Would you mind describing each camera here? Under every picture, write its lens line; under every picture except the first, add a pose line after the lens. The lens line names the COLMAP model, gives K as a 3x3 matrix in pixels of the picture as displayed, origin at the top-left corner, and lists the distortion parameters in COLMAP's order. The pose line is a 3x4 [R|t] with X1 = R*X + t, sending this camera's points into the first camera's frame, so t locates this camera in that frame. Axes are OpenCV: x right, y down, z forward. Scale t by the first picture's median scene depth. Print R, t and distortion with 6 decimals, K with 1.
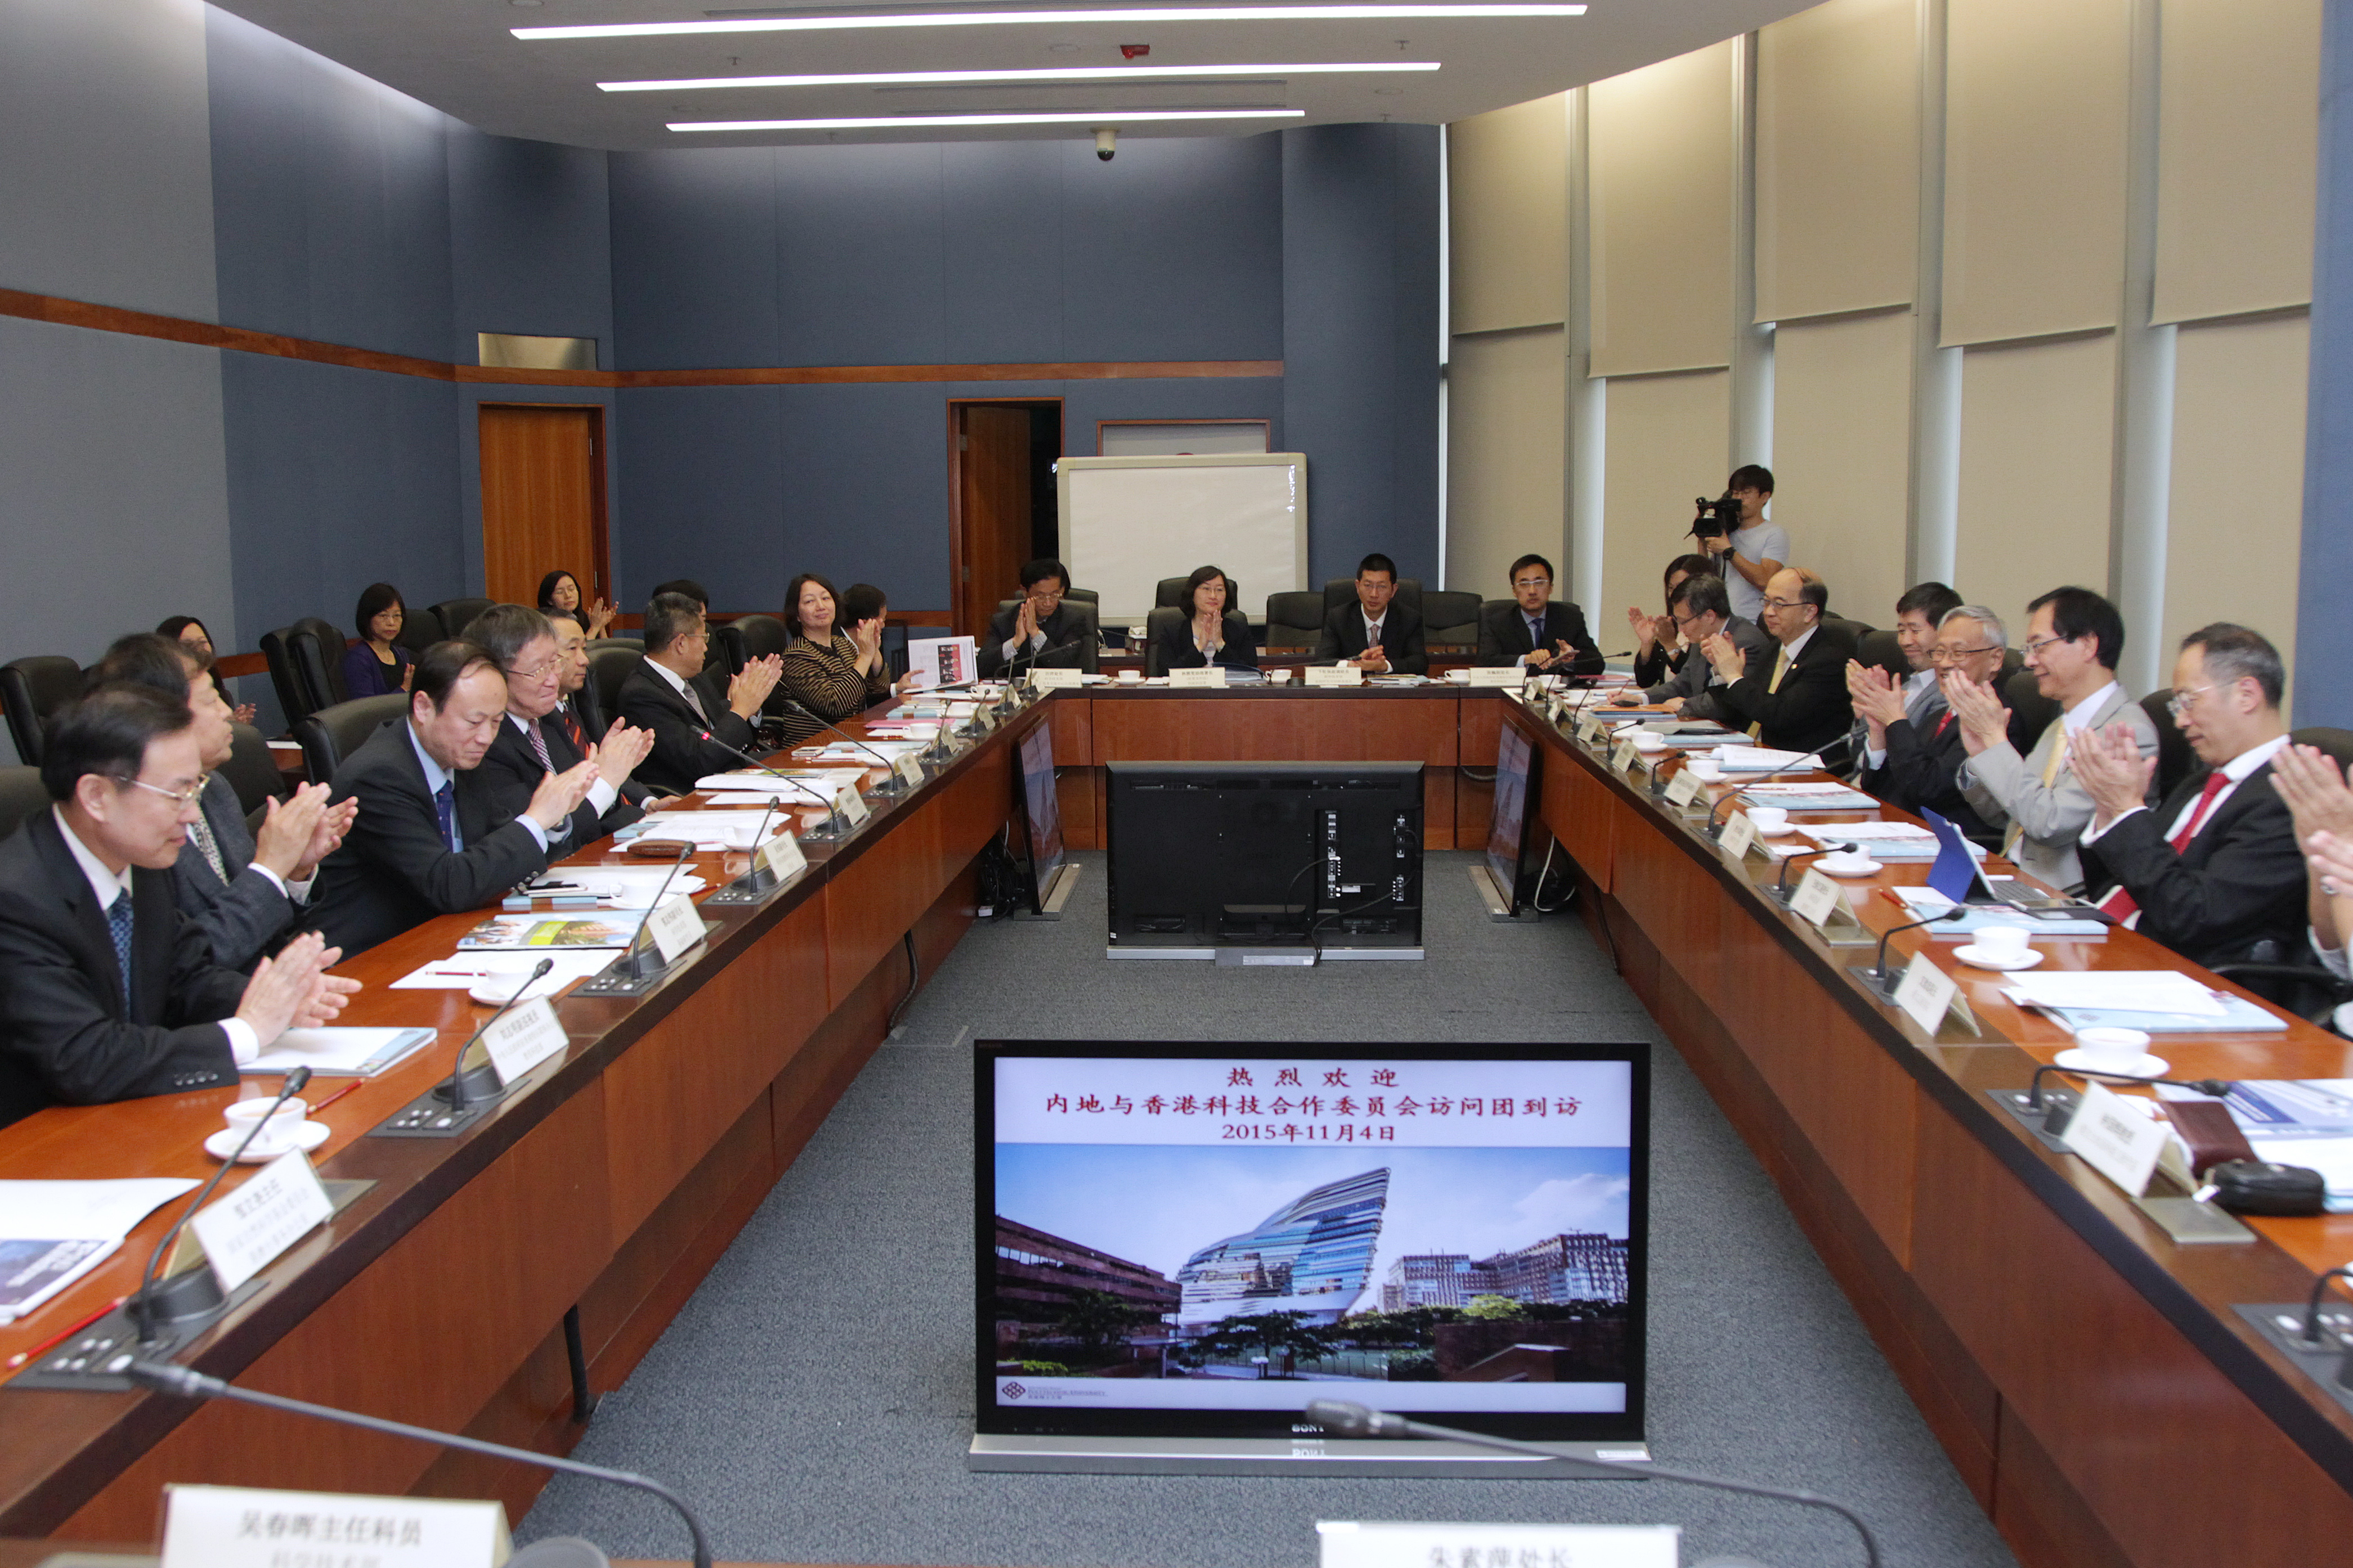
lens RADIAL K [[2209.1, 0, 1176.5], [0, 2209.1, 784.0], [0, 0, 1]] dist [-0.112182, 0.029636]
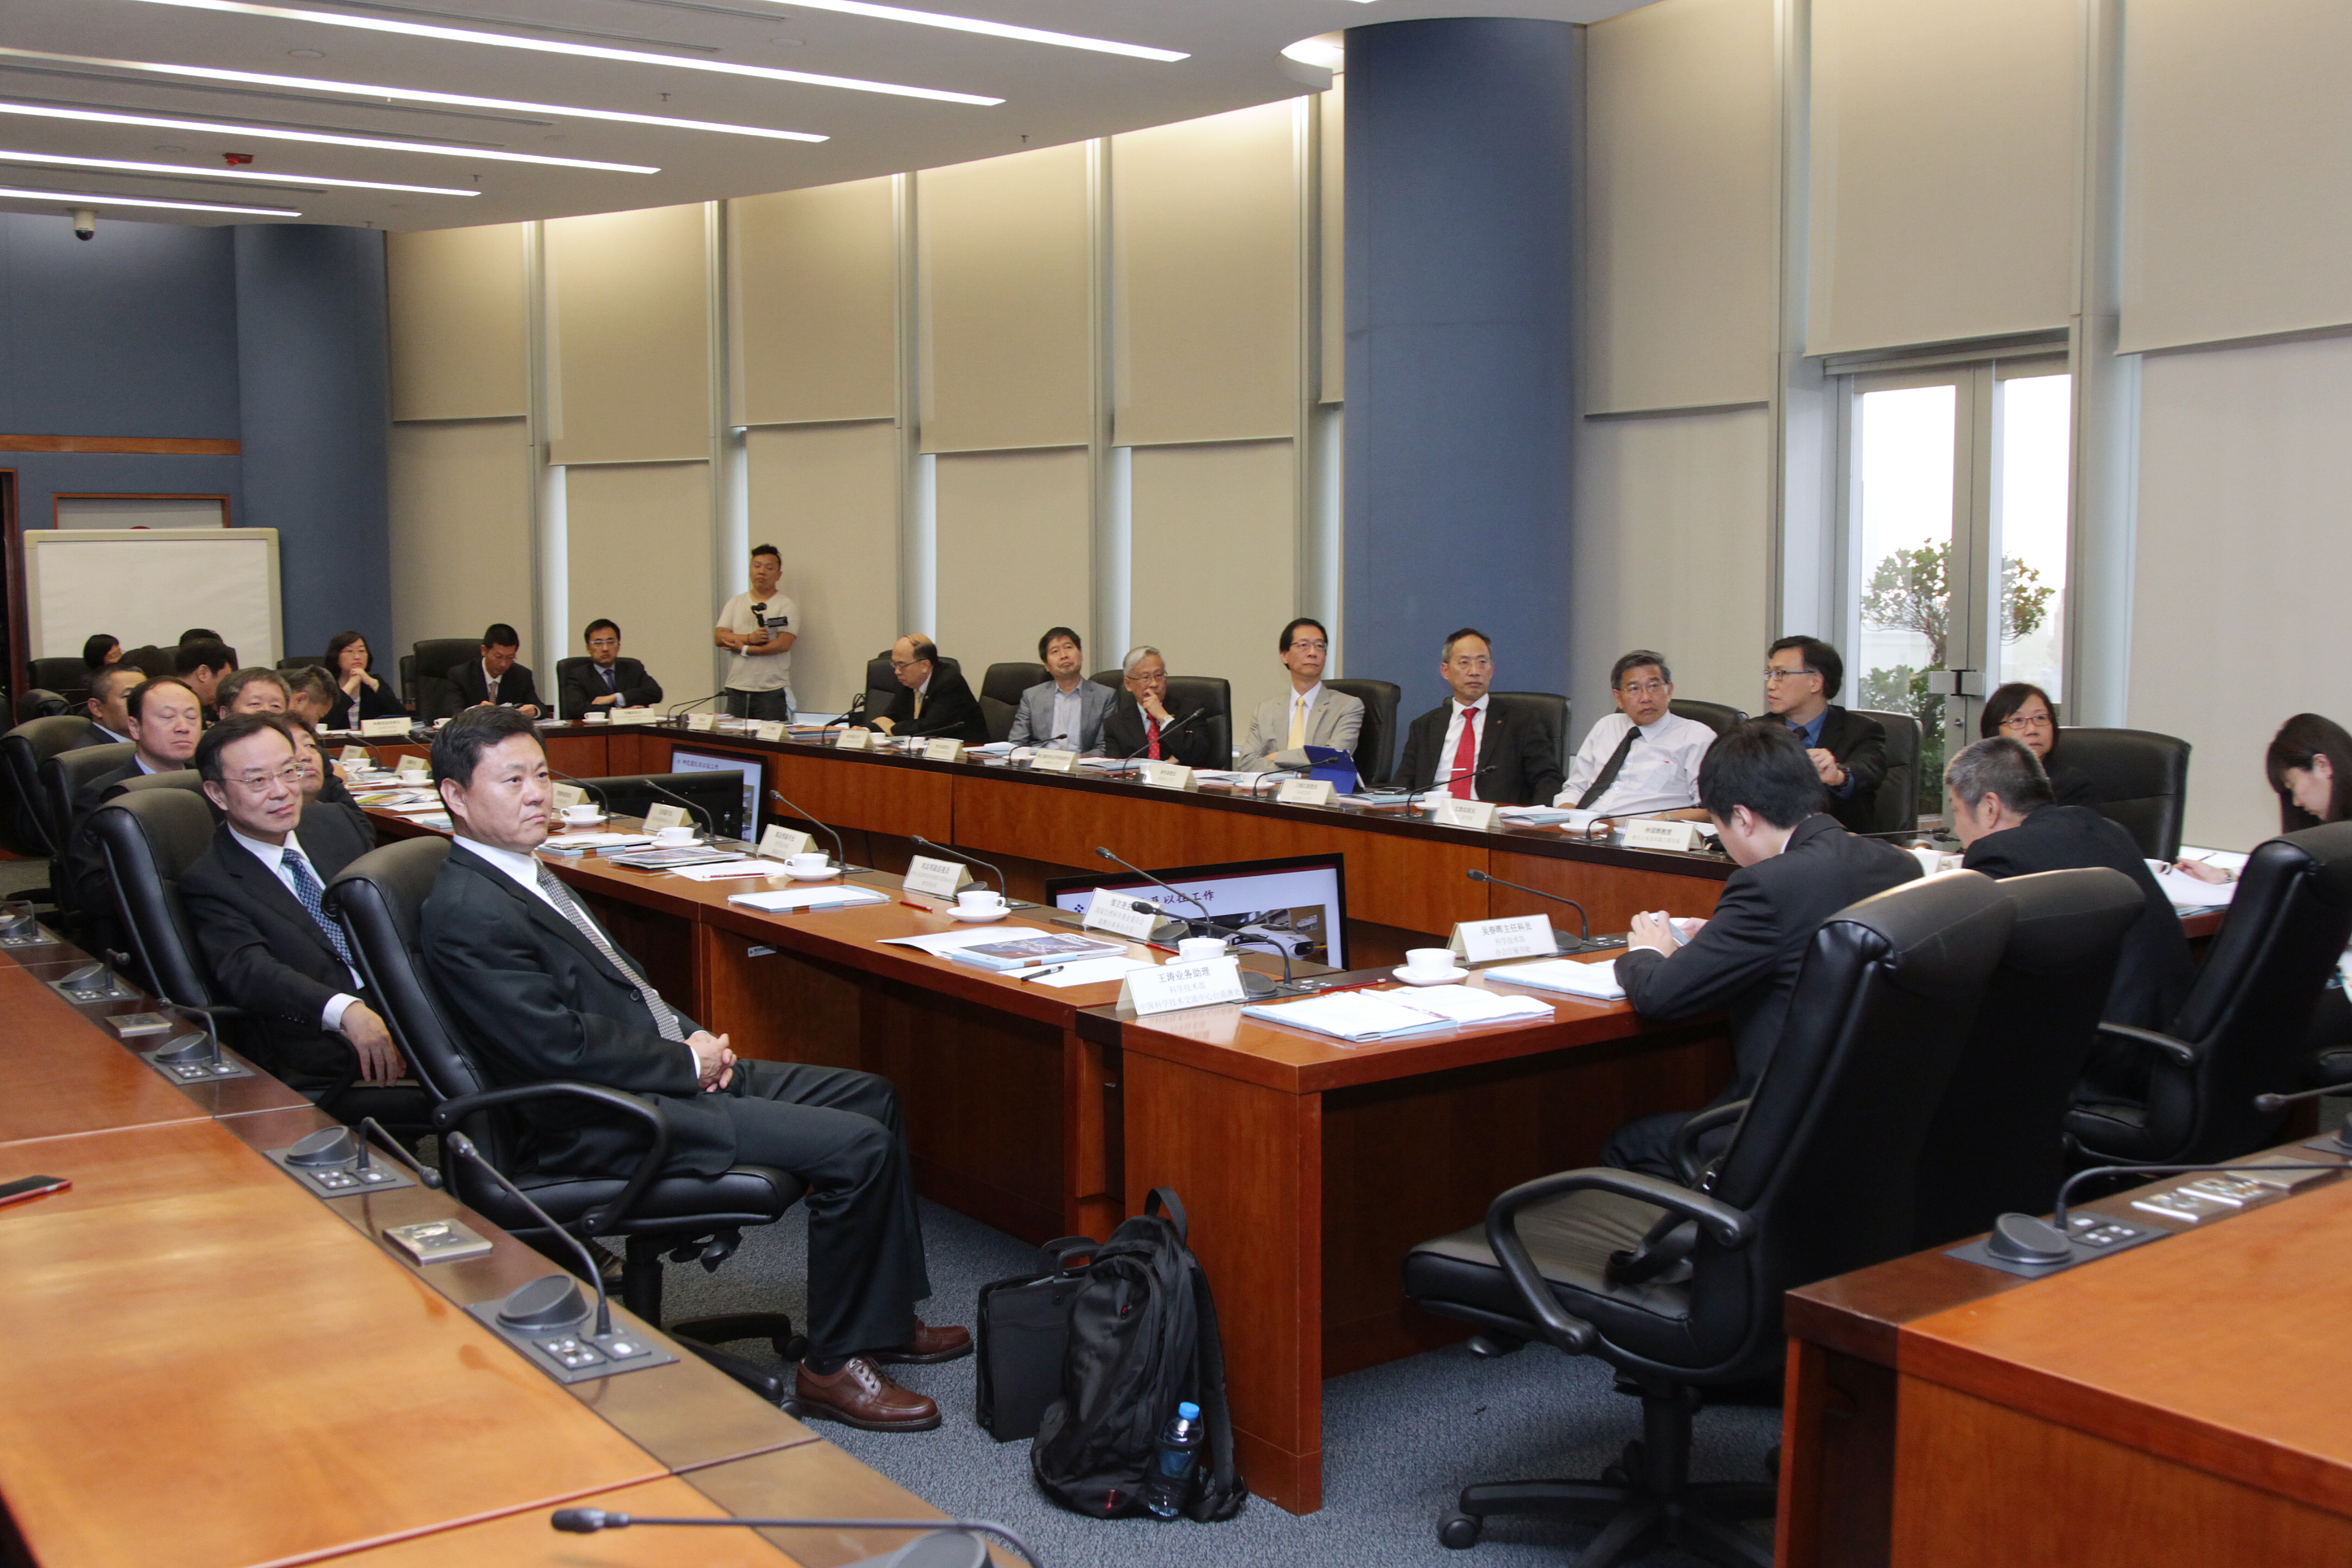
lens RADIAL K [[2405.1, 0, 1176.0], [0, 2405.1, 784.0], [0, 0, 1]] dist [-0.078367, 0.108391]
pose [[0.775891, -0.056754, 0.628309, -1.479420], [0.079294, 0.996820, -0.007878, 0.071187], [-0.625864, 0.055933, 0.777924, -0.698314]]
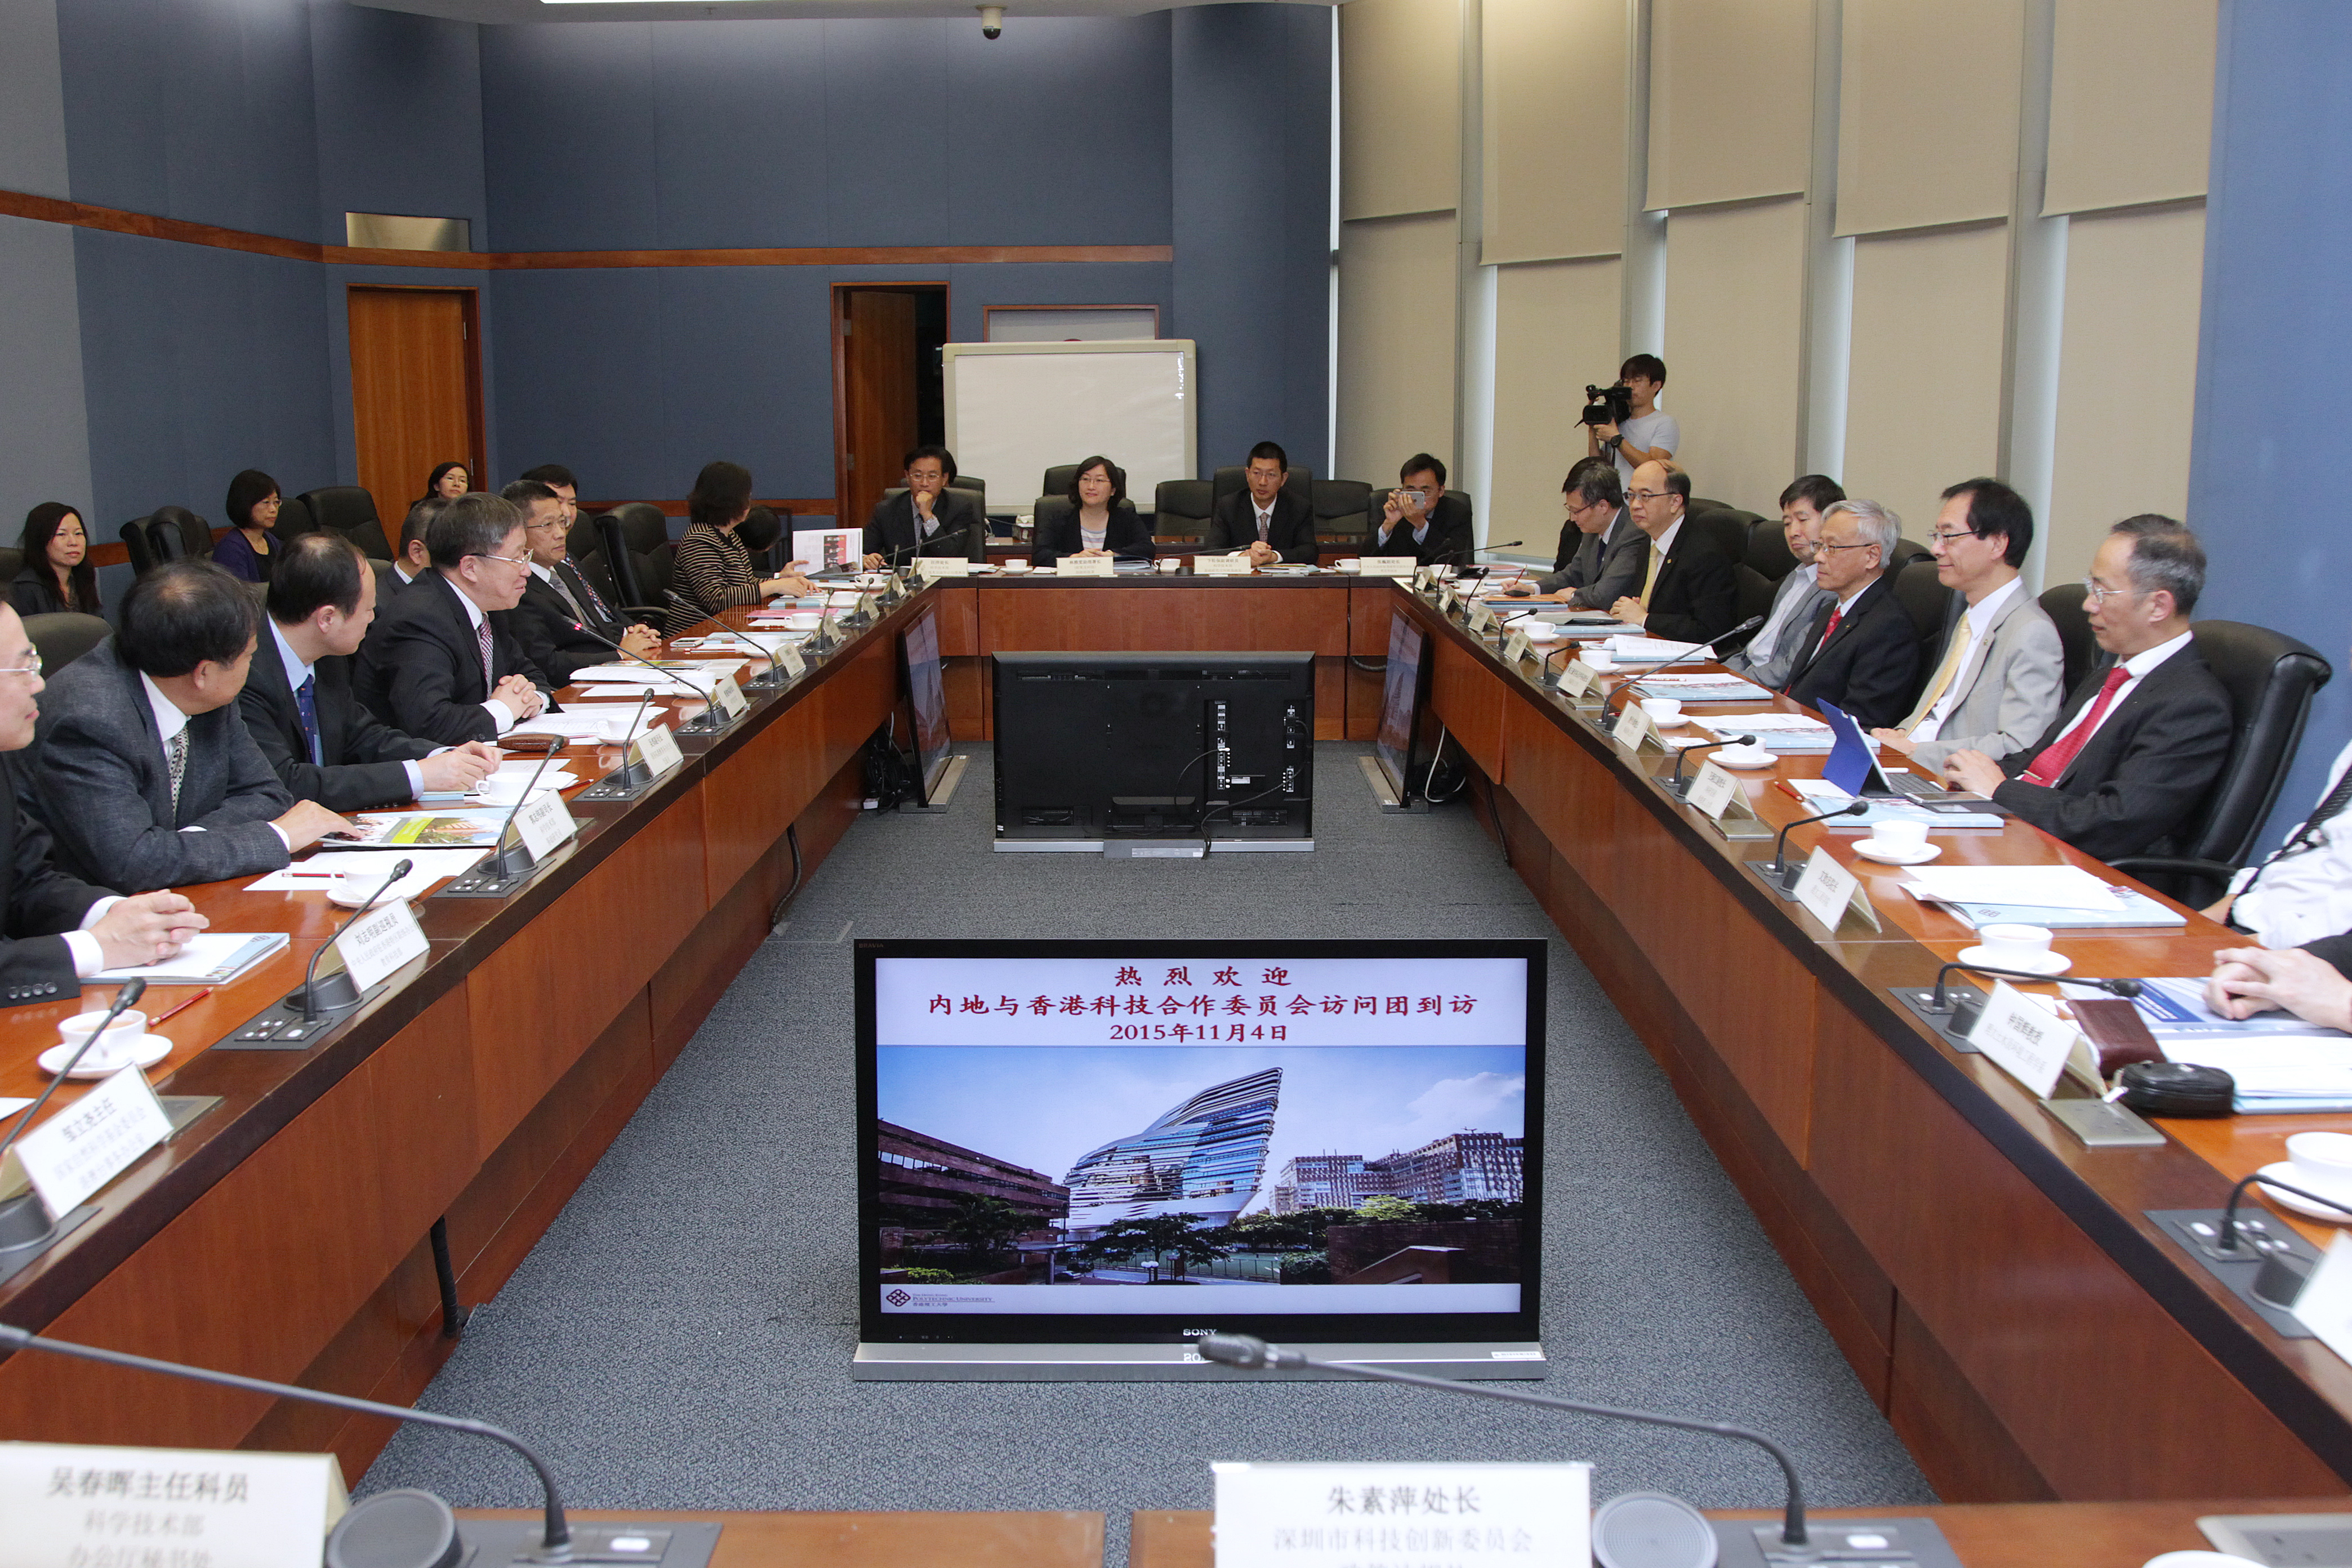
lens RADIAL K [[2208.5, 0, 1176.0], [0, 2208.5, 784.0], [0, 0, 1]] dist [-0.112182, 0.029636]
pose [[0.998752, -0.003237, 0.049844, 0.001355], [0.000757, 0.998764, 0.049703, -0.000292], [-0.049943, -0.049604, 0.997519, 0.027810]]
